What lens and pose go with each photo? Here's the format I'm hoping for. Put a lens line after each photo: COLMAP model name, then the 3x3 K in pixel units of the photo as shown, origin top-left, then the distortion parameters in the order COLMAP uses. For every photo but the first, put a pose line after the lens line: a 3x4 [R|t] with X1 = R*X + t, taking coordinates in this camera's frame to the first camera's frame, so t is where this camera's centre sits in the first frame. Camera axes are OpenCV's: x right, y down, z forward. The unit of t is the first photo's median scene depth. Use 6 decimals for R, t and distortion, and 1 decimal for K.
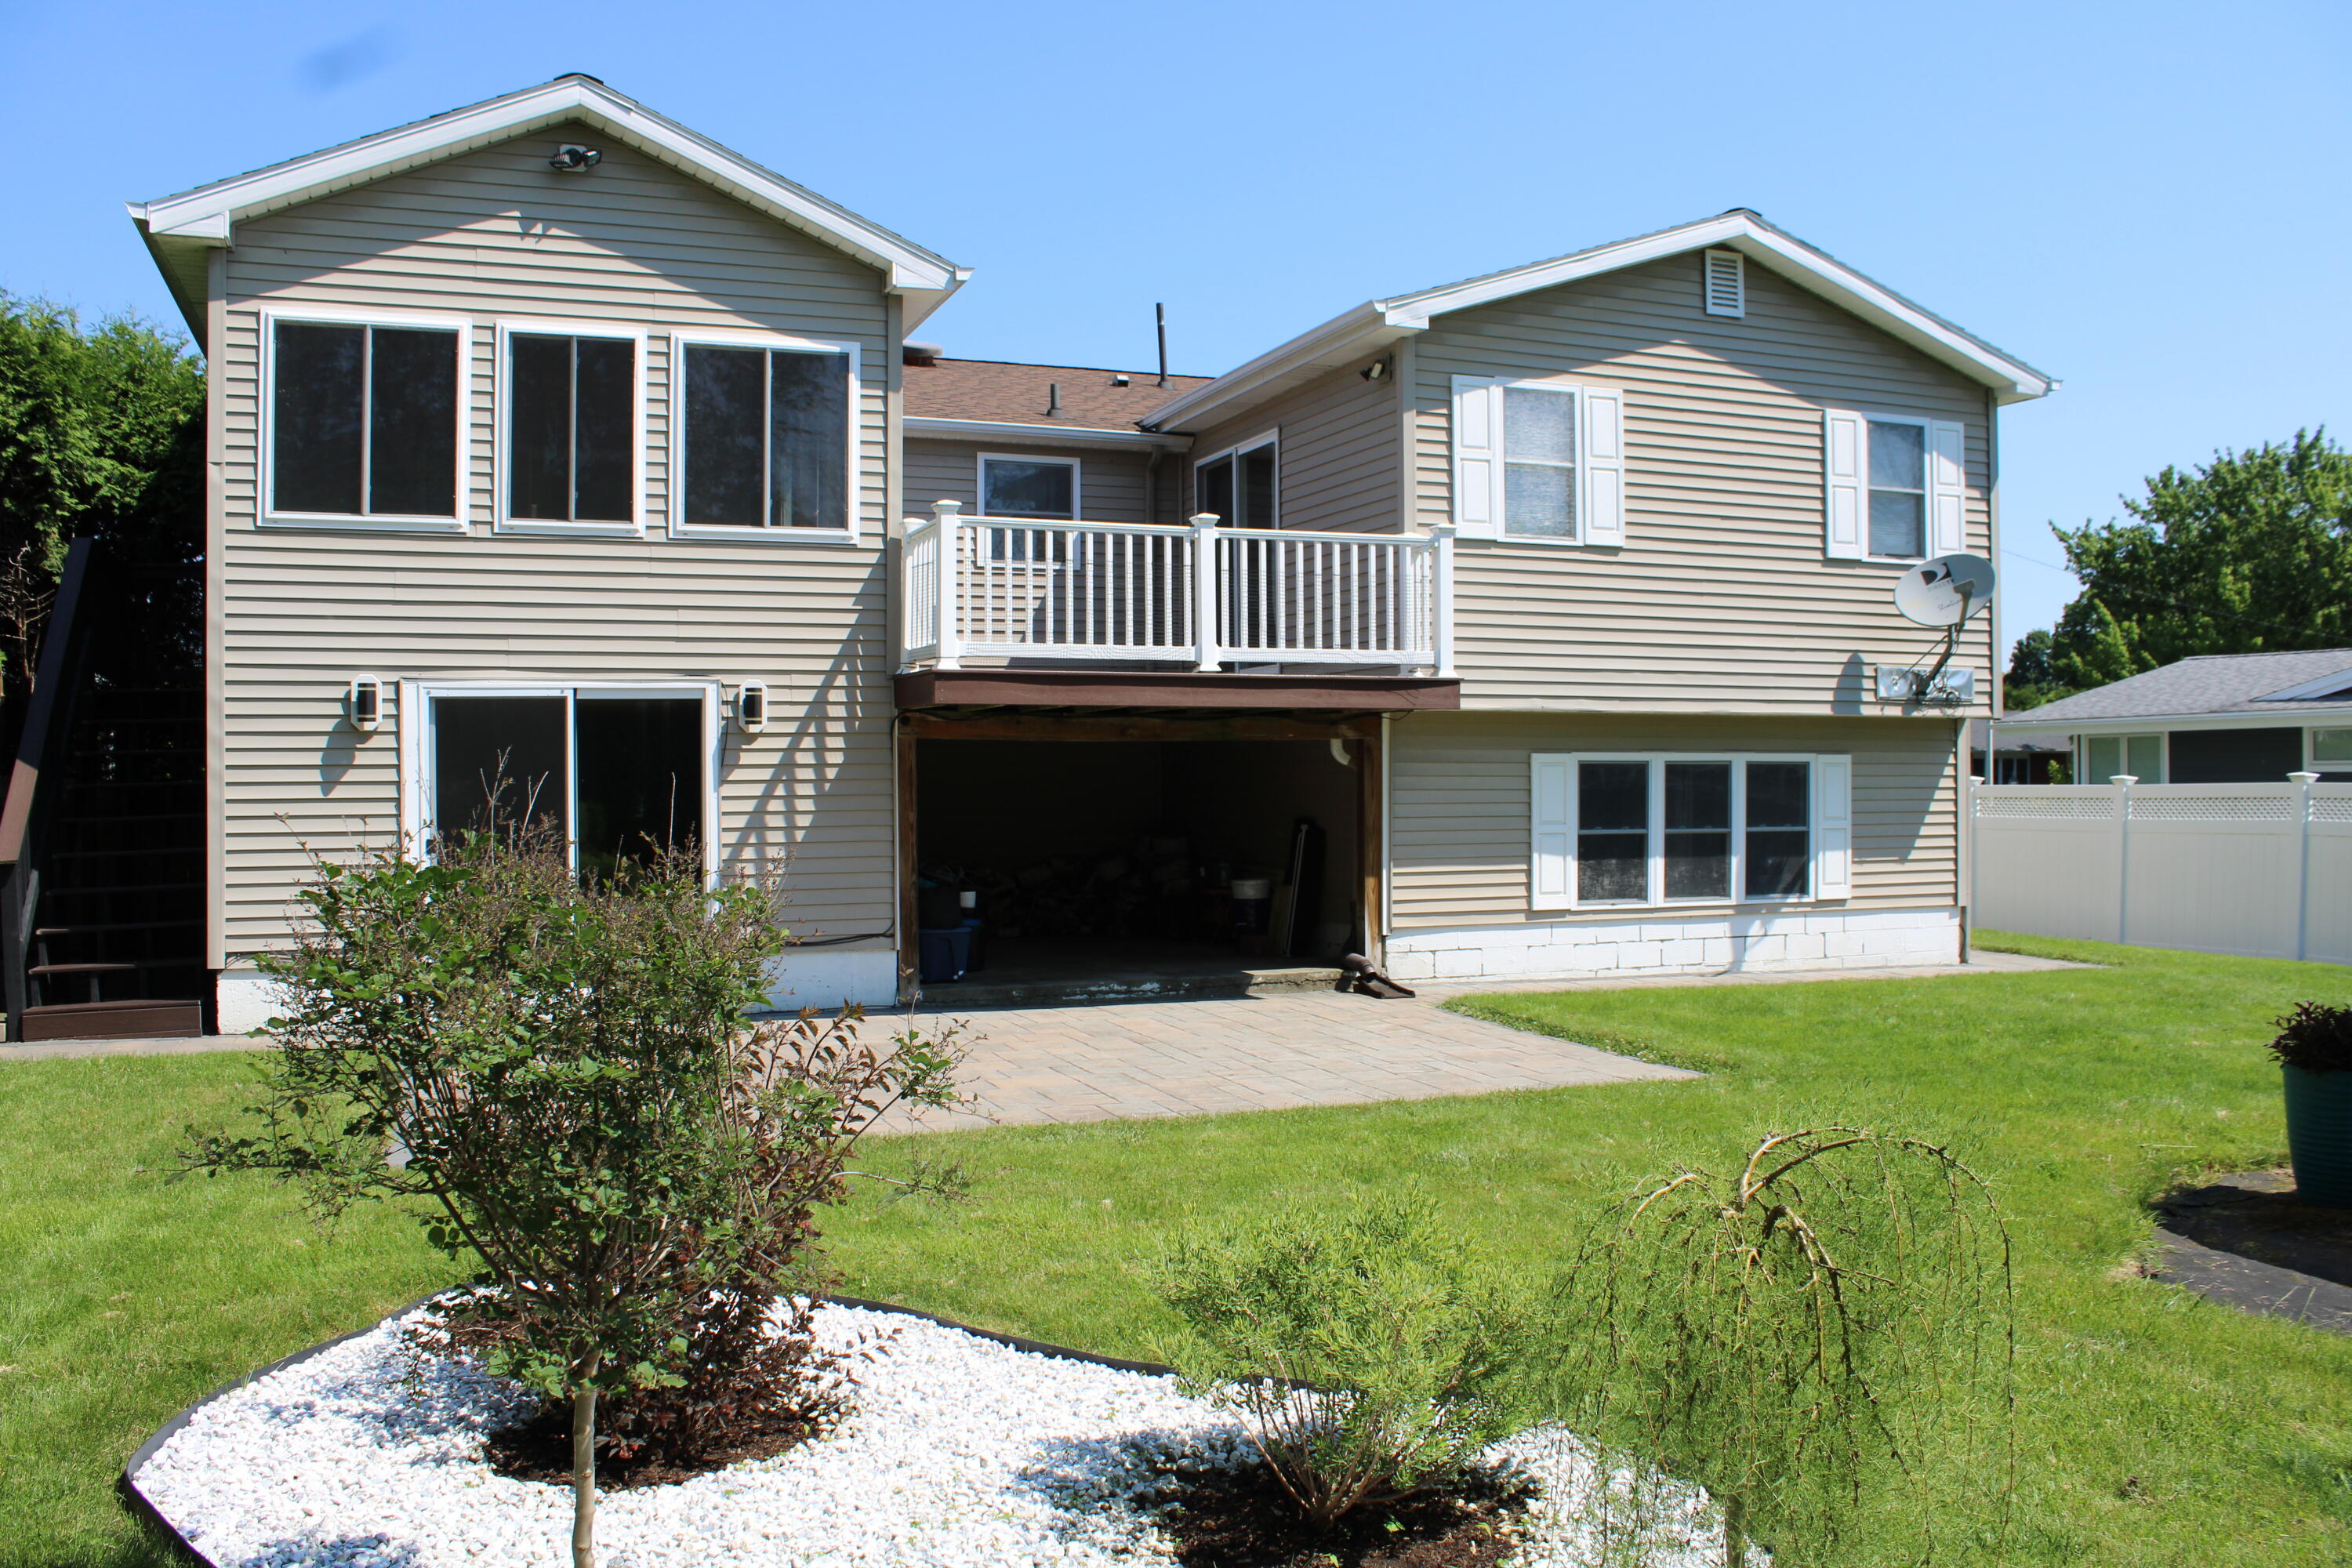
lens RADIAL K [[1957.4, 0, 1232.4], [0, 1957.4, 786.4], [0, 0, 1]] dist [-0.154566, 0.090025]
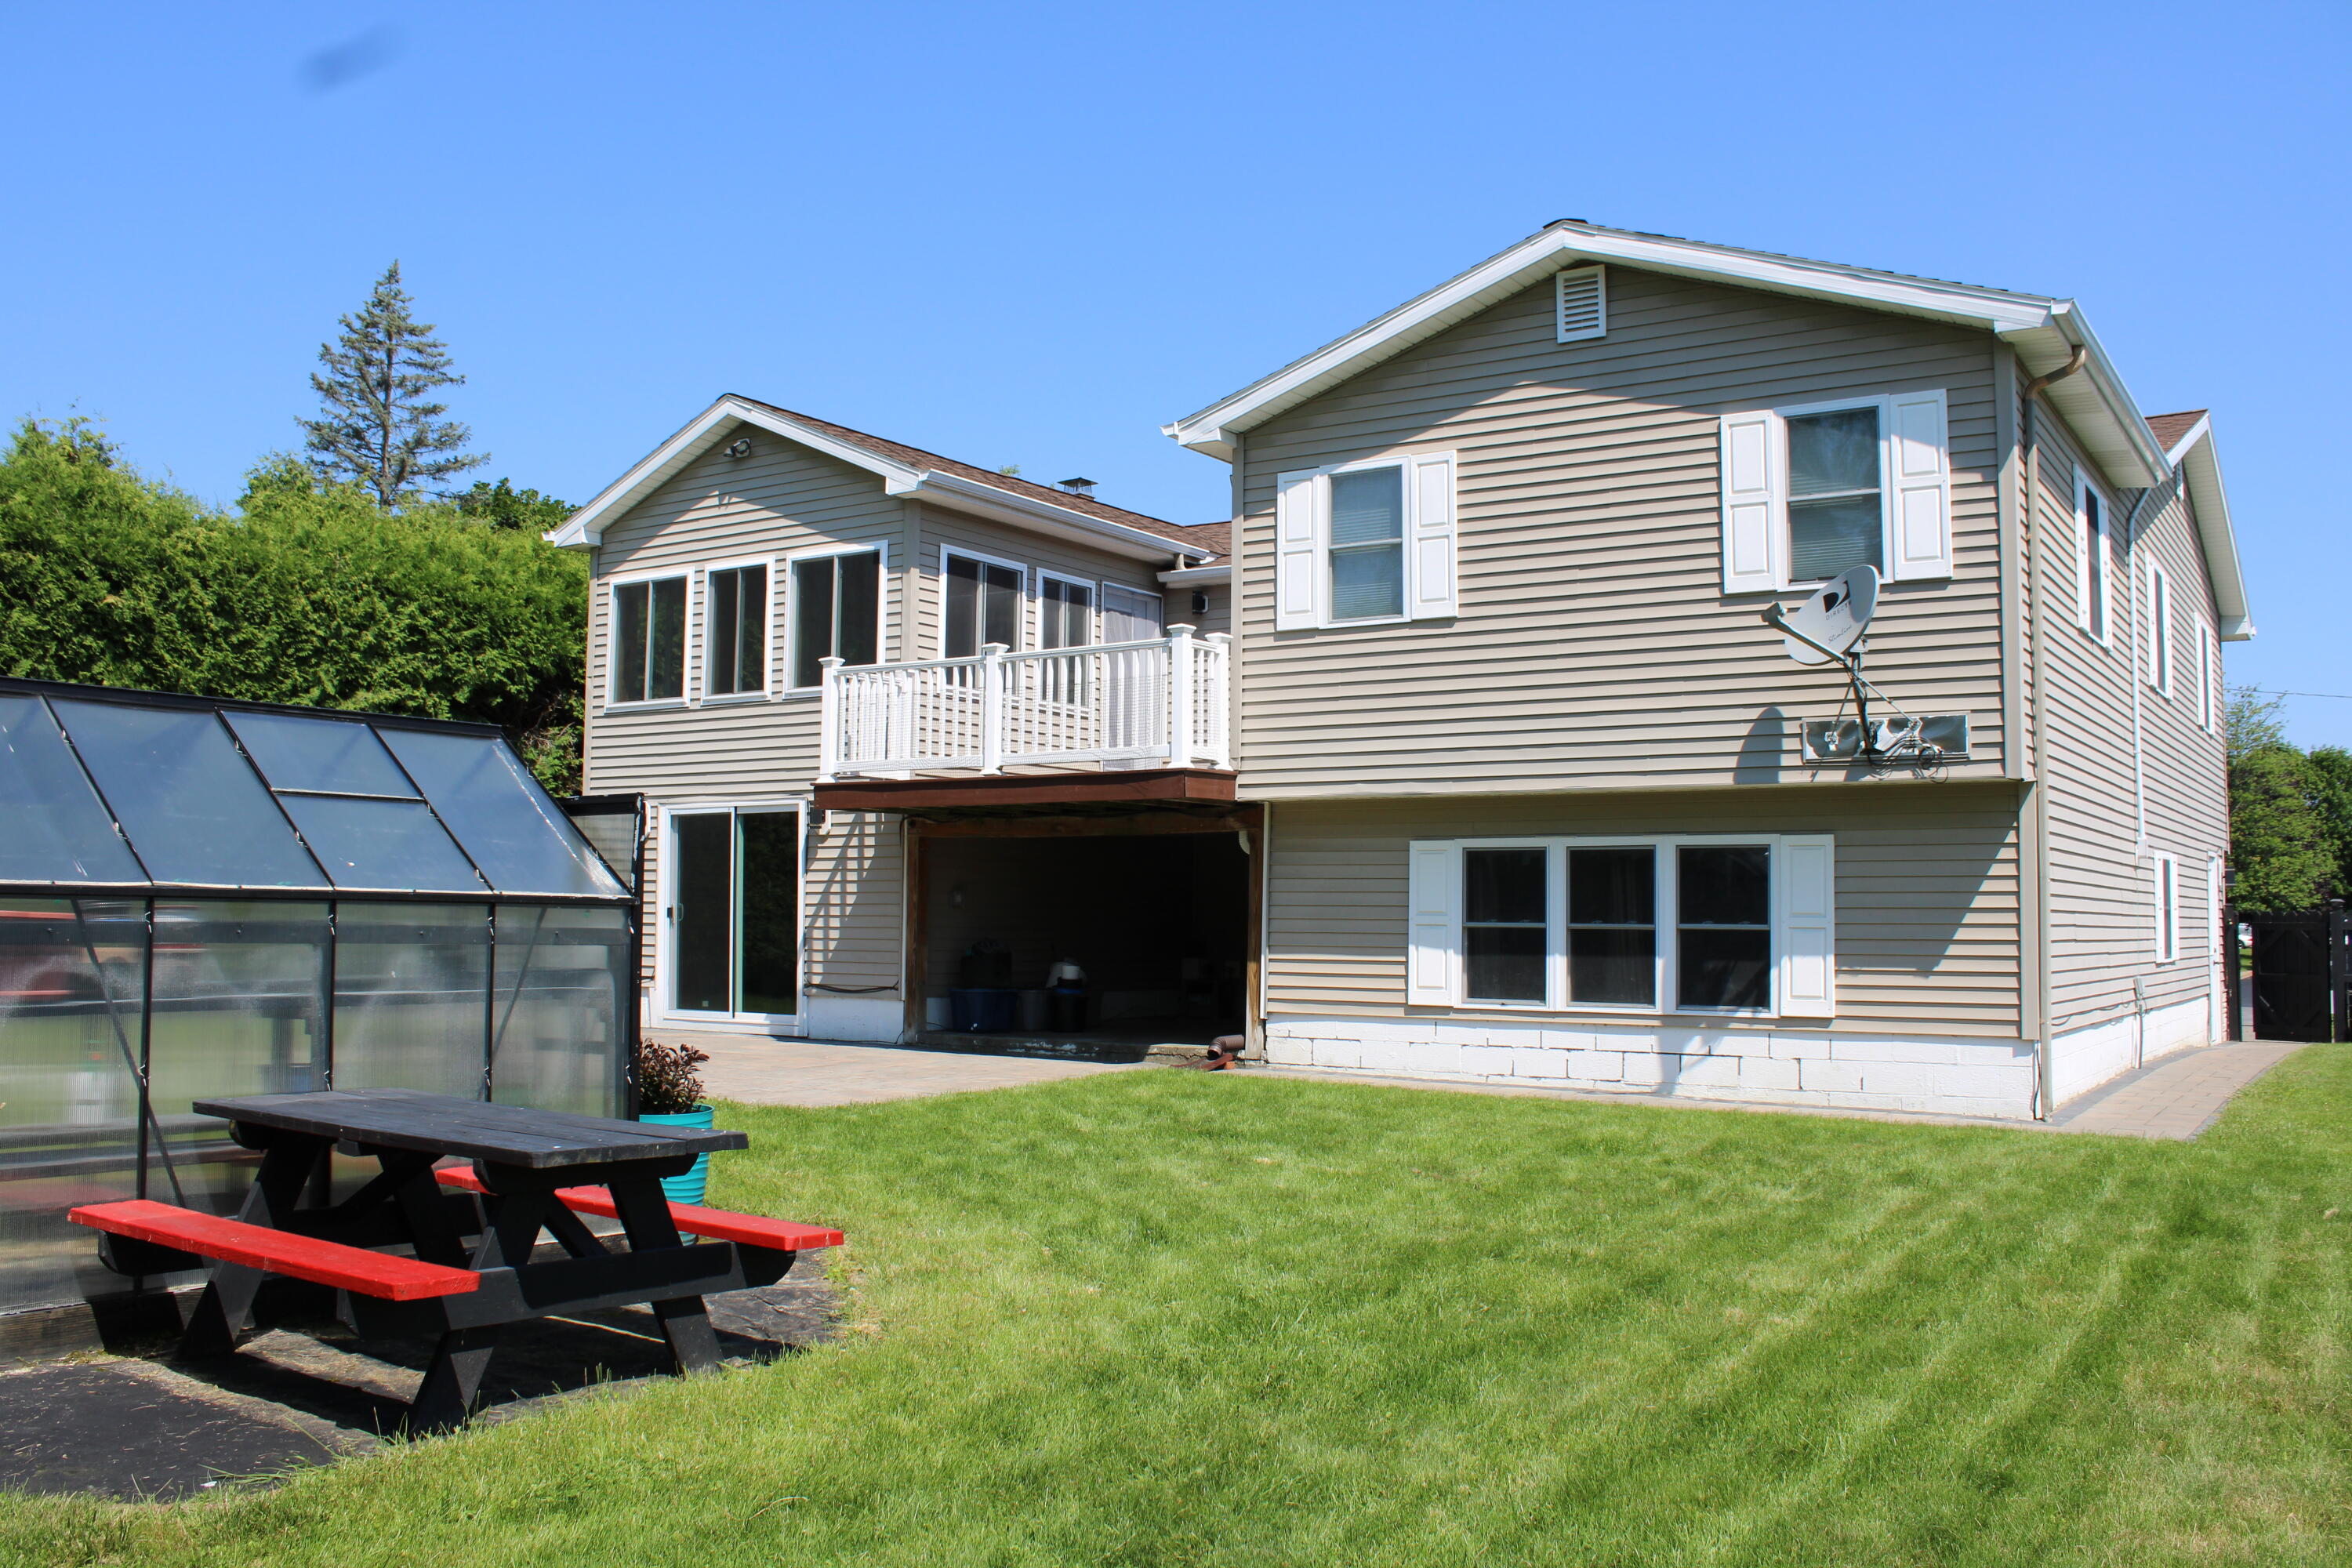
lens RADIAL K [[1957.4, 0, 1232.4], [0, 1957.4, 786.4], [0, 0, 1]] dist [-0.154566, 0.090025]
pose [[0.580029, -0.044249, -0.813393, 0.889468], [-0.013024, 0.997892, -0.063573, 0.018704], [0.814492, 0.047468, 0.578230, 0.371202]]
